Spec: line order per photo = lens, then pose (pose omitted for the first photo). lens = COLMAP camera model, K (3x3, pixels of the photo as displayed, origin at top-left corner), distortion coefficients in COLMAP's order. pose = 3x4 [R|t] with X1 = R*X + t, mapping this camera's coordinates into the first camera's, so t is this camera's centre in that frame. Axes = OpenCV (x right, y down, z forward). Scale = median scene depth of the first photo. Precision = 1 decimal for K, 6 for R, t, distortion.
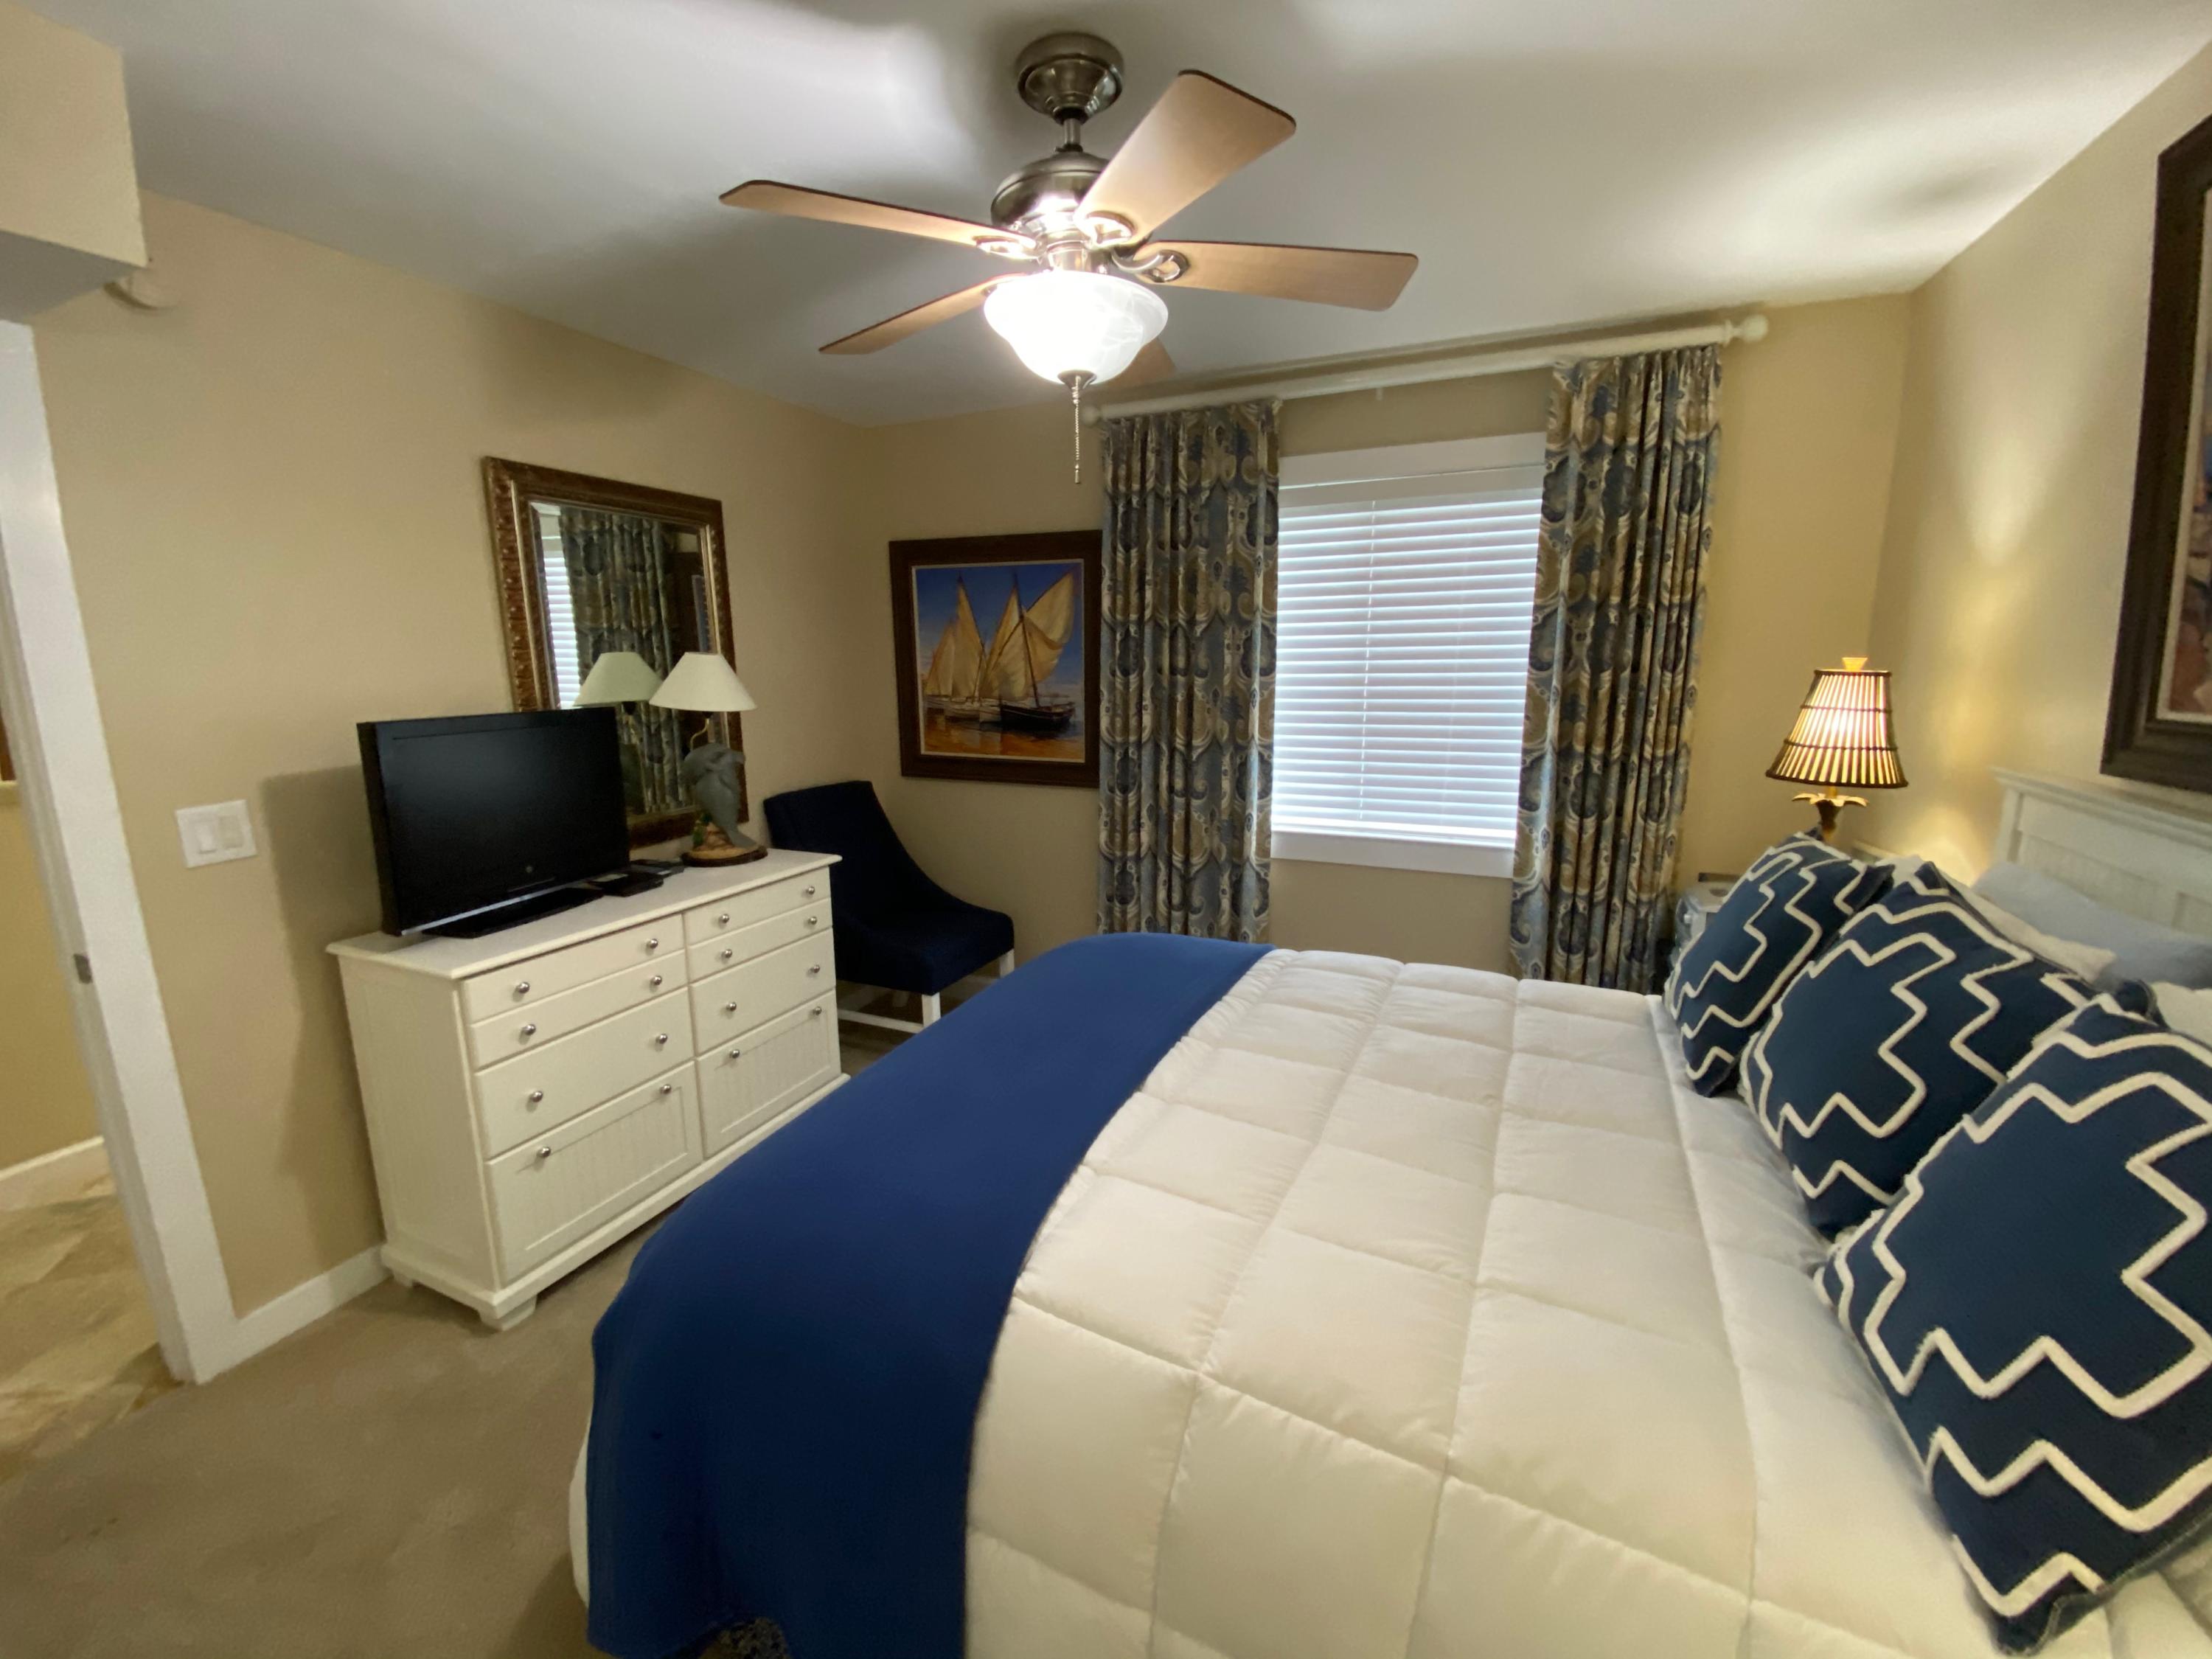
lens RADIAL K [[895.4, 0, 1099.0], [0, 895.4, 830.3], [0, 0, 1]] dist [-0.015380, -0.001190]
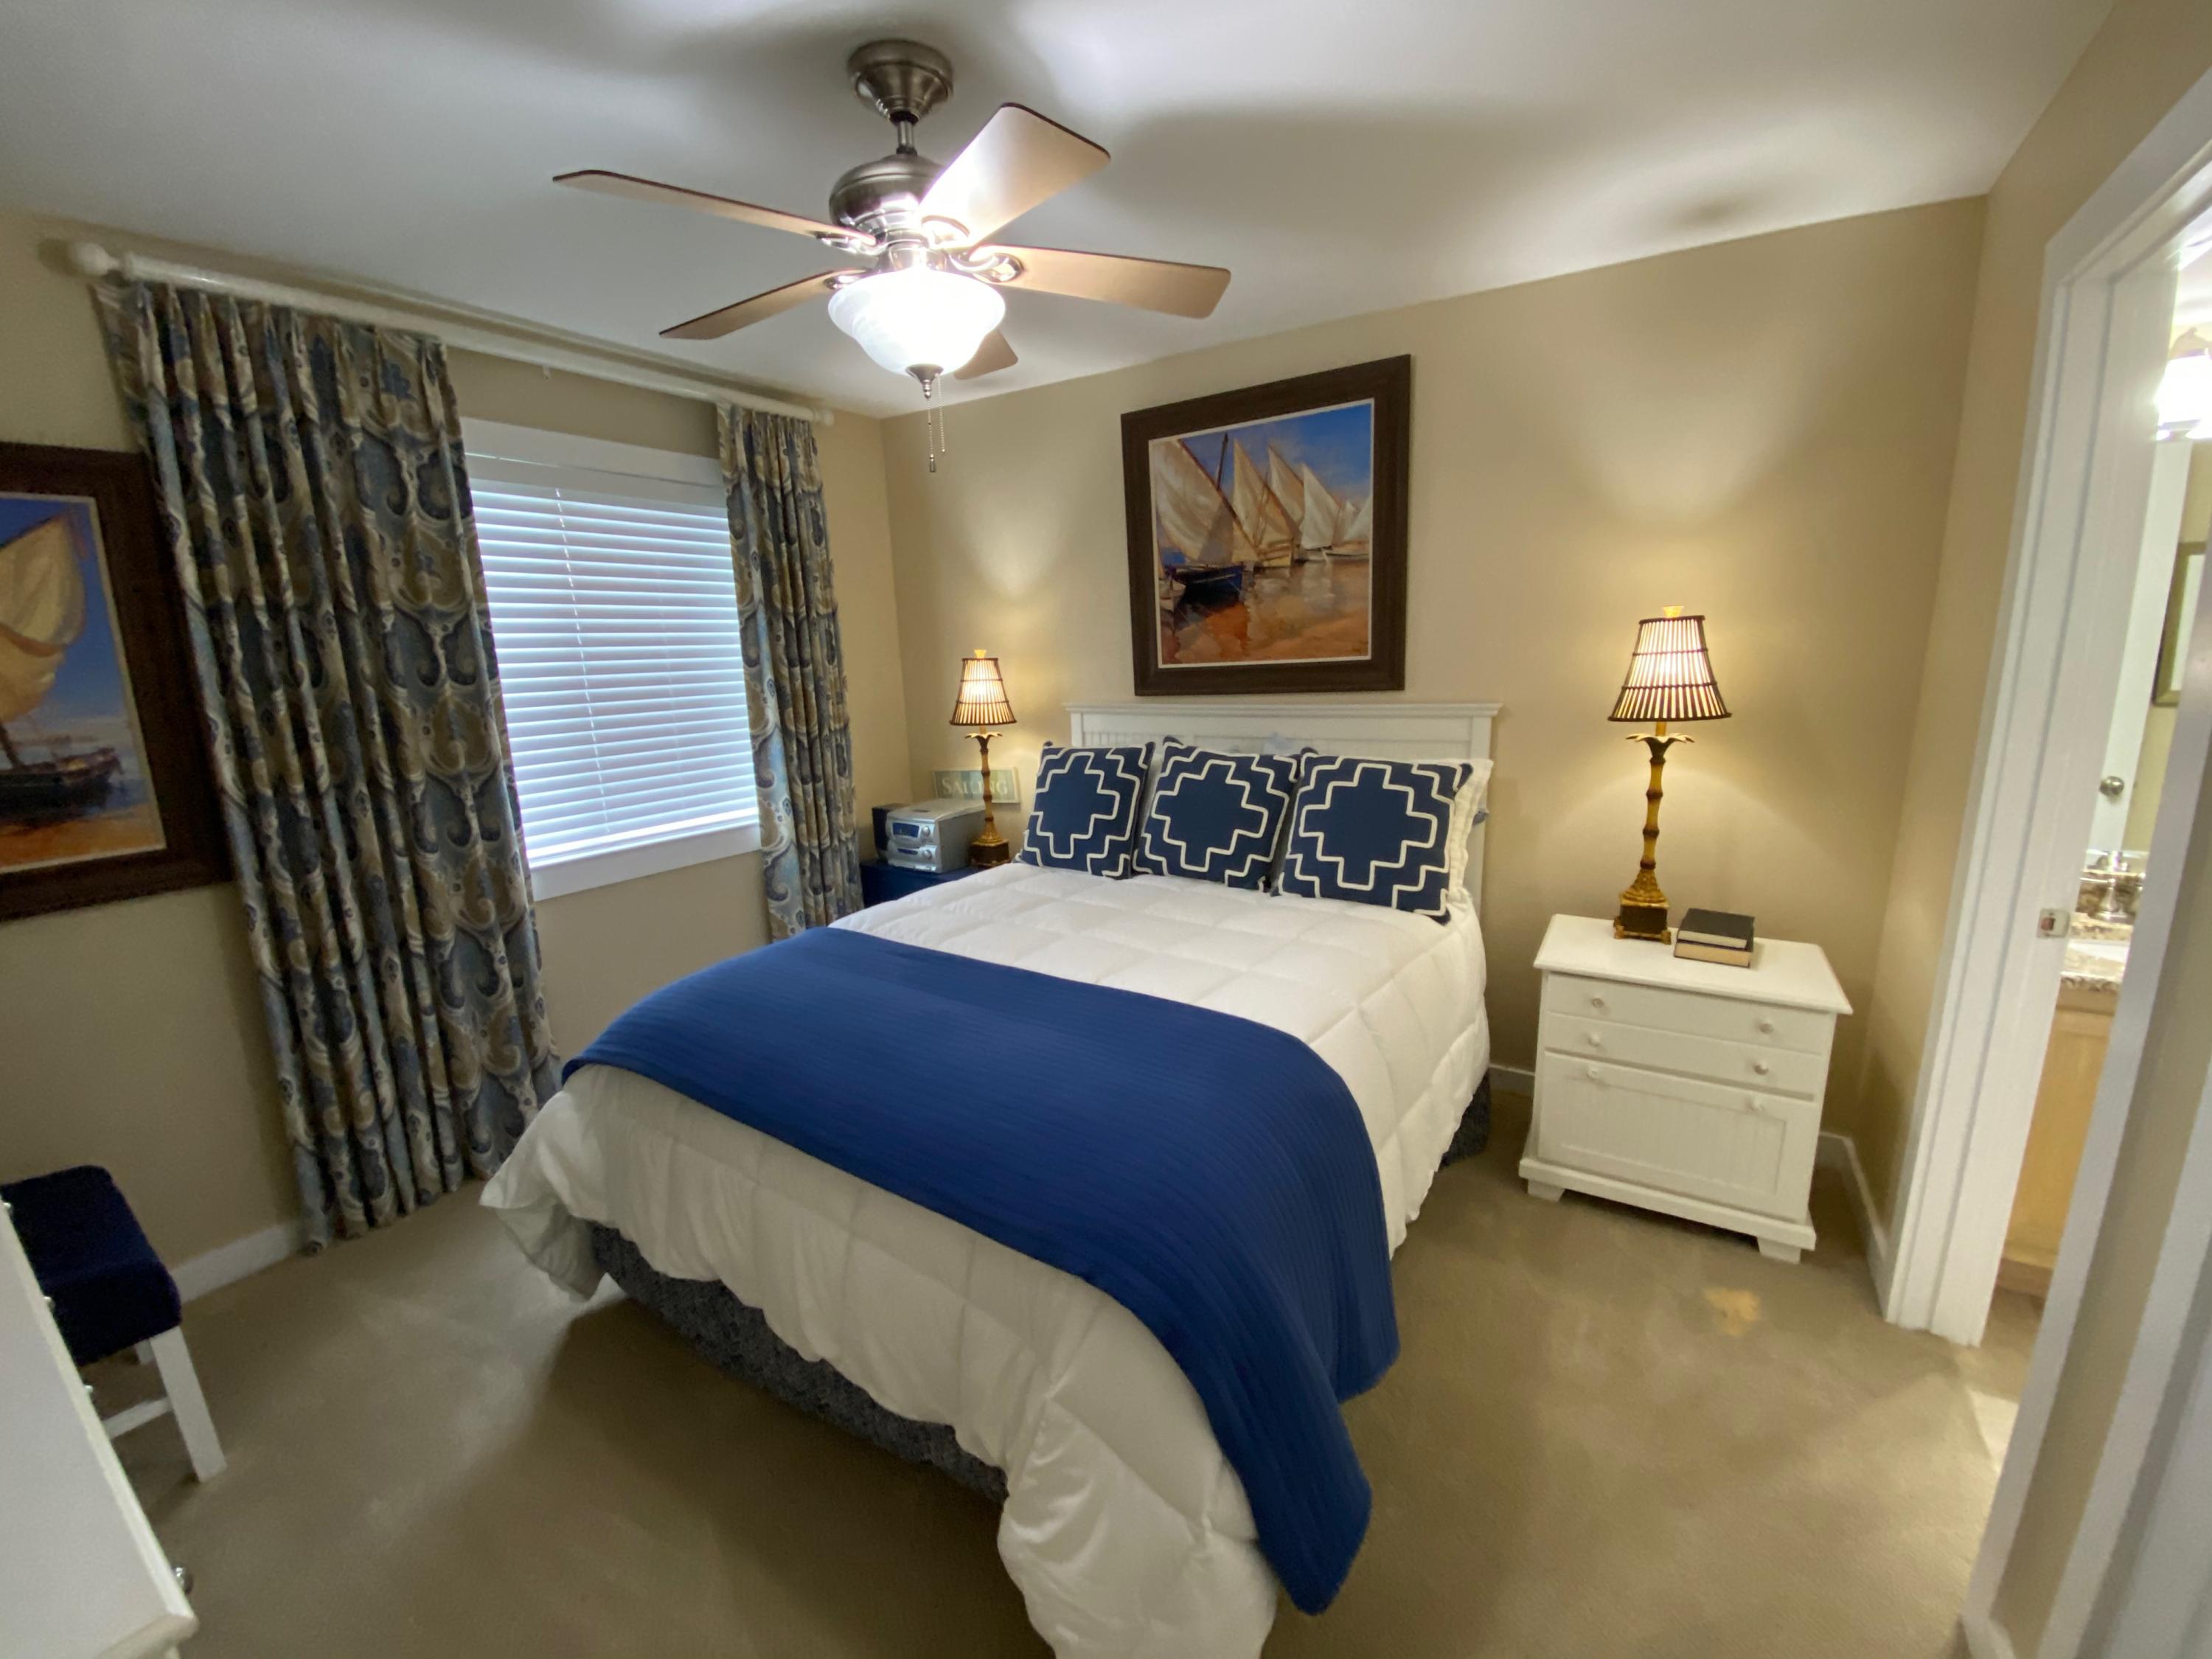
lens RADIAL K [[895.4, 0, 1100.2], [0, 895.4, 831.2], [0, 0, 1]] dist [-0.015380, -0.001190]
pose [[0.158935, -0.191741, 0.968491, -0.589332], [0.215640, 0.964017, 0.155467, -0.054221], [-0.963452, 0.184136, 0.194563, 0.367902]]
